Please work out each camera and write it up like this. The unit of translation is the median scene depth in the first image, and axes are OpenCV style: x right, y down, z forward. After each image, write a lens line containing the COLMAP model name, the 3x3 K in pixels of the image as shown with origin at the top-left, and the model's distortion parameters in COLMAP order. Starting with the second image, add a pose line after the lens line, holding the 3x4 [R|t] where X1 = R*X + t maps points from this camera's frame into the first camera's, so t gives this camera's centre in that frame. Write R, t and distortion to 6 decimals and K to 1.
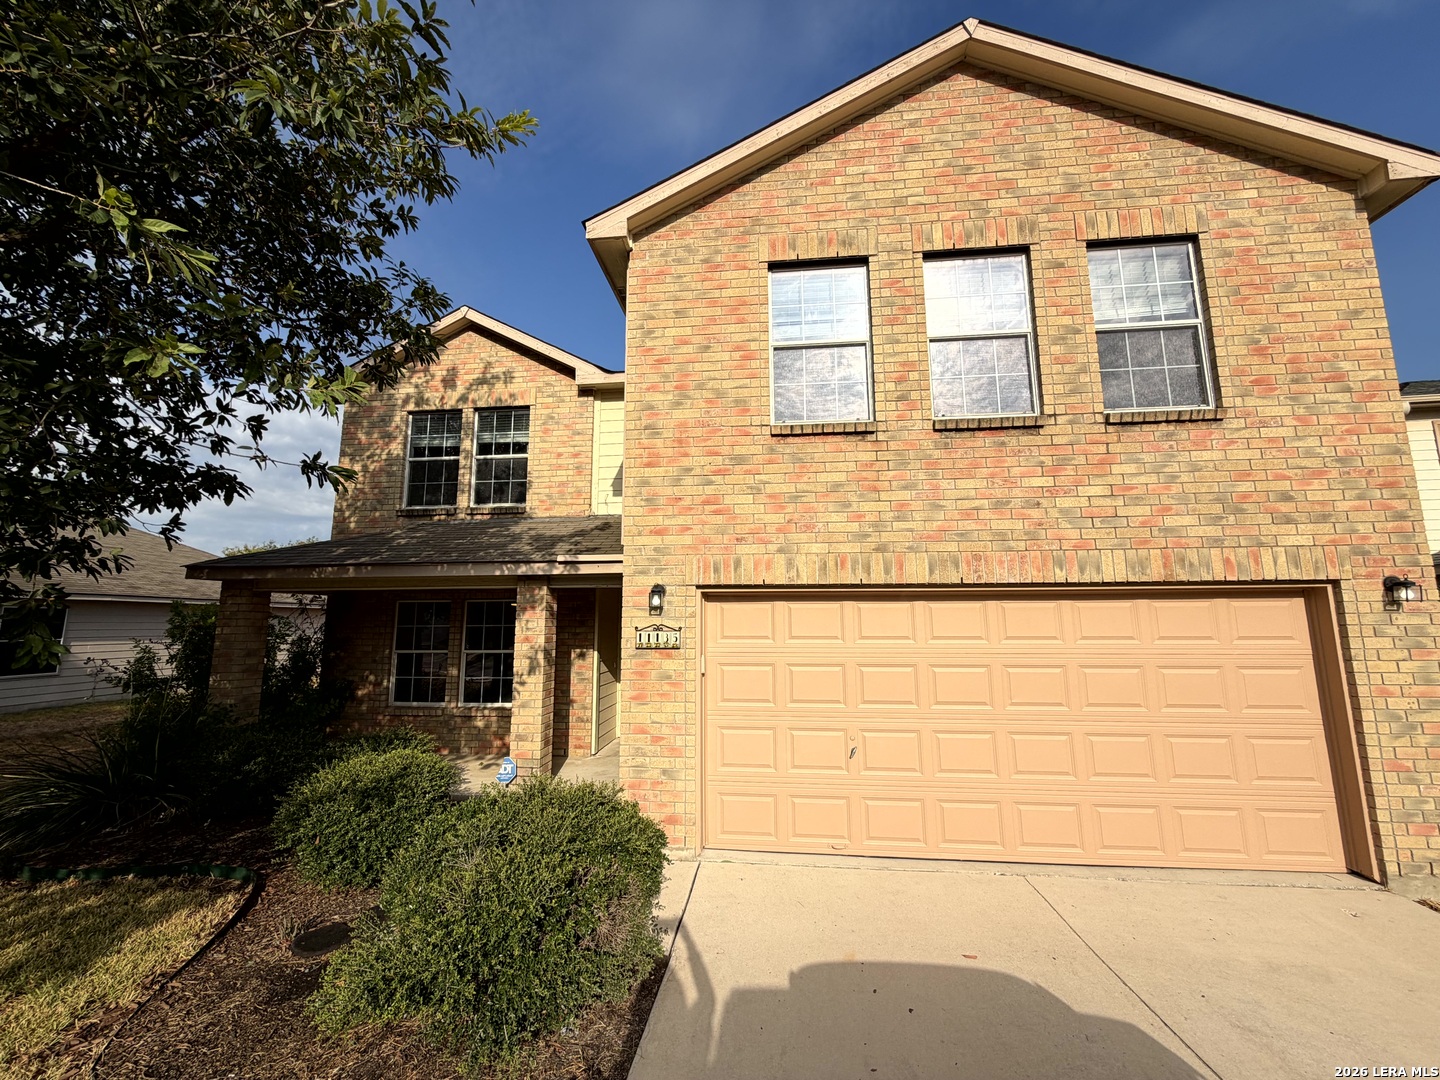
lens RADIAL K [[572.2, 0, 717.6], [0, 572.2, 541.5], [0, 0, 1]] dist [-0.000203, 0.000222]
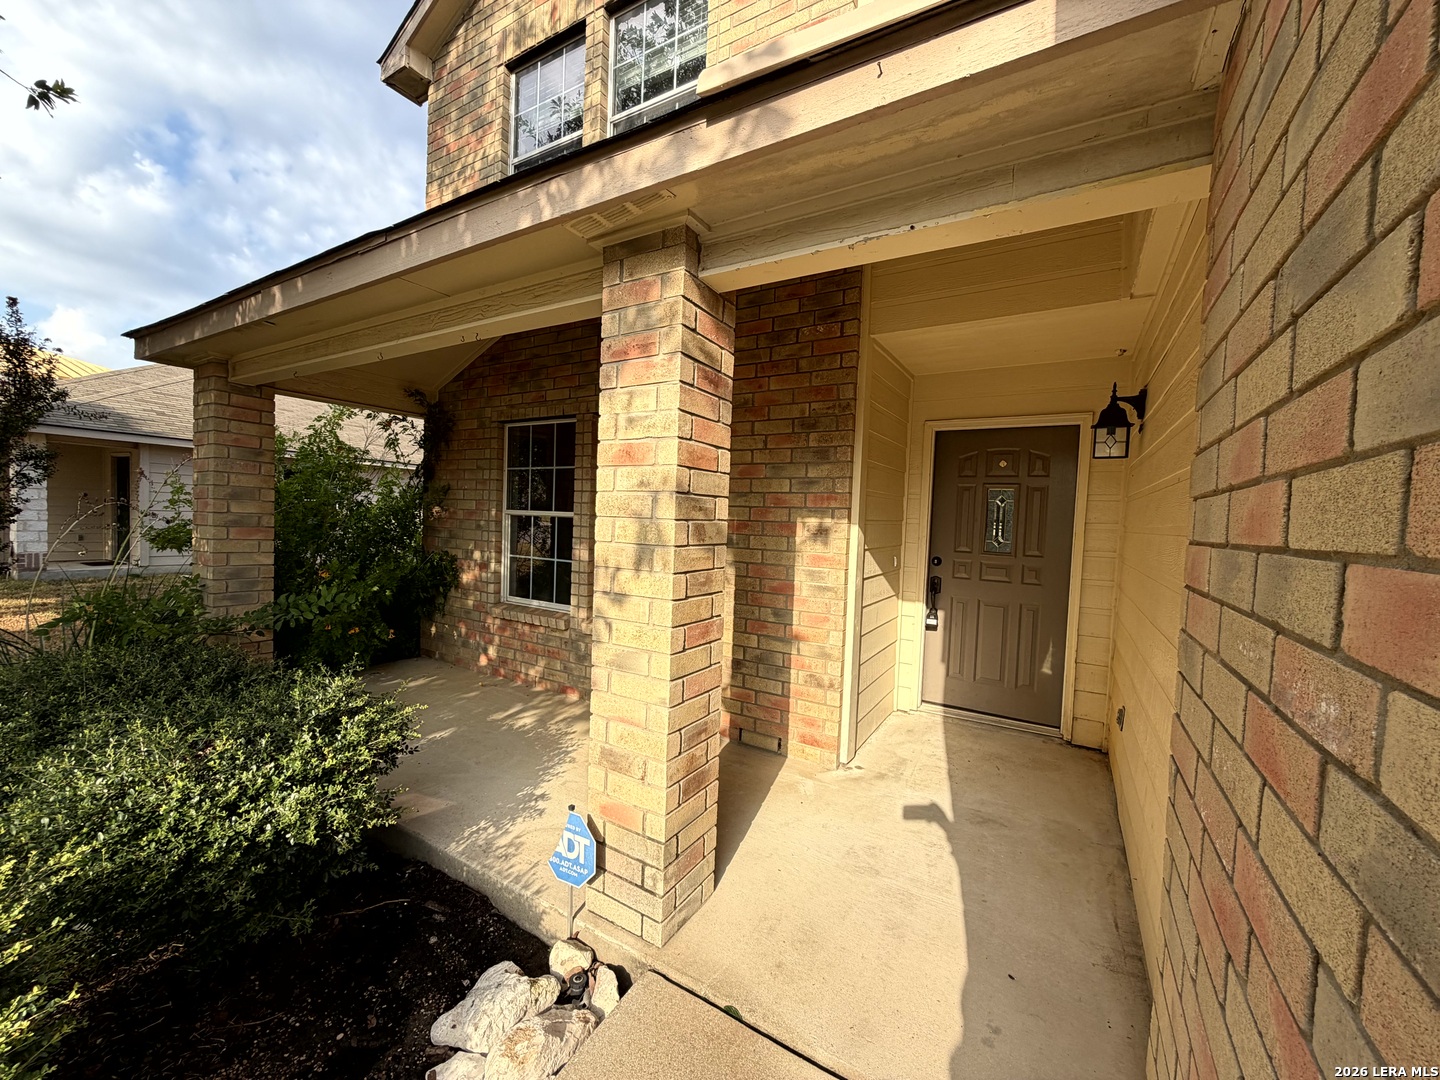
lens RADIAL K [[572.2, 0, 717.6], [0, 572.2, 541.5], [0, 0, 1]] dist [-0.000203, 0.000222]
pose [[0.903814, 0.054697, -0.424416, -0.210902], [0.019885, 0.985358, 0.169335, 0.219508], [0.427463, -0.161487, 0.889493, 0.982972]]
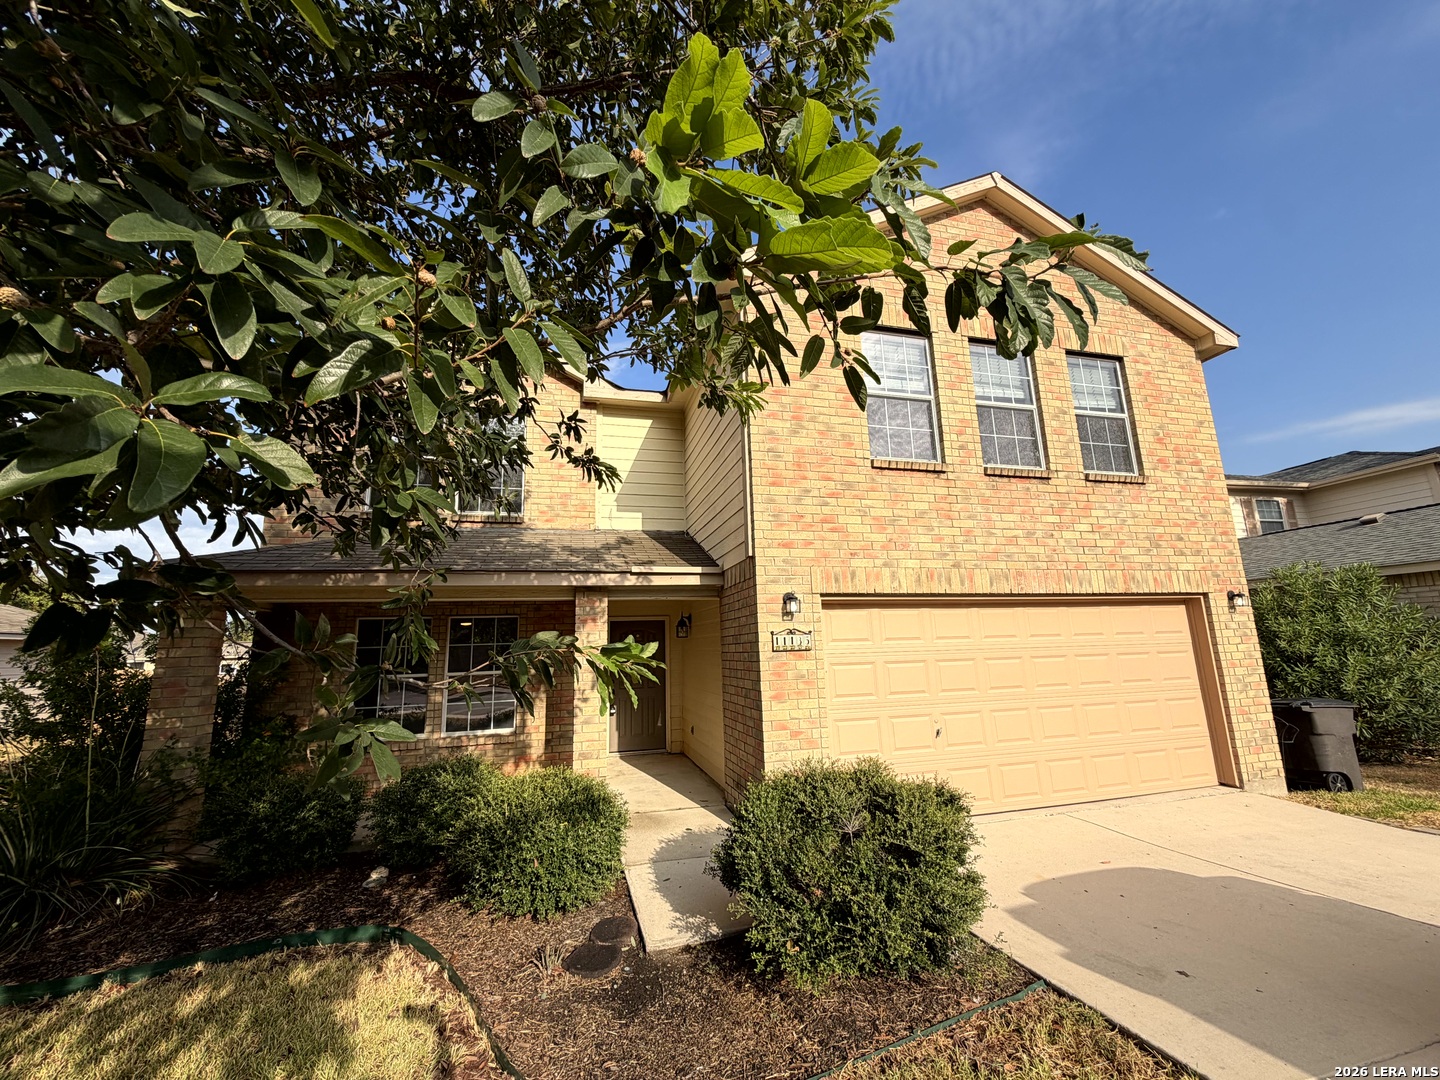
lens RADIAL K [[572.2, 0, 717.6], [0, 572.2, 541.5], [0, 0, 1]] dist [-0.000203, 0.000222]
pose [[0.935605, 0.042050, 0.350536, -0.629482], [-0.024093, 0.998172, -0.055434, 0.041755], [-0.352226, 0.043419, 0.934907, 0.013755]]
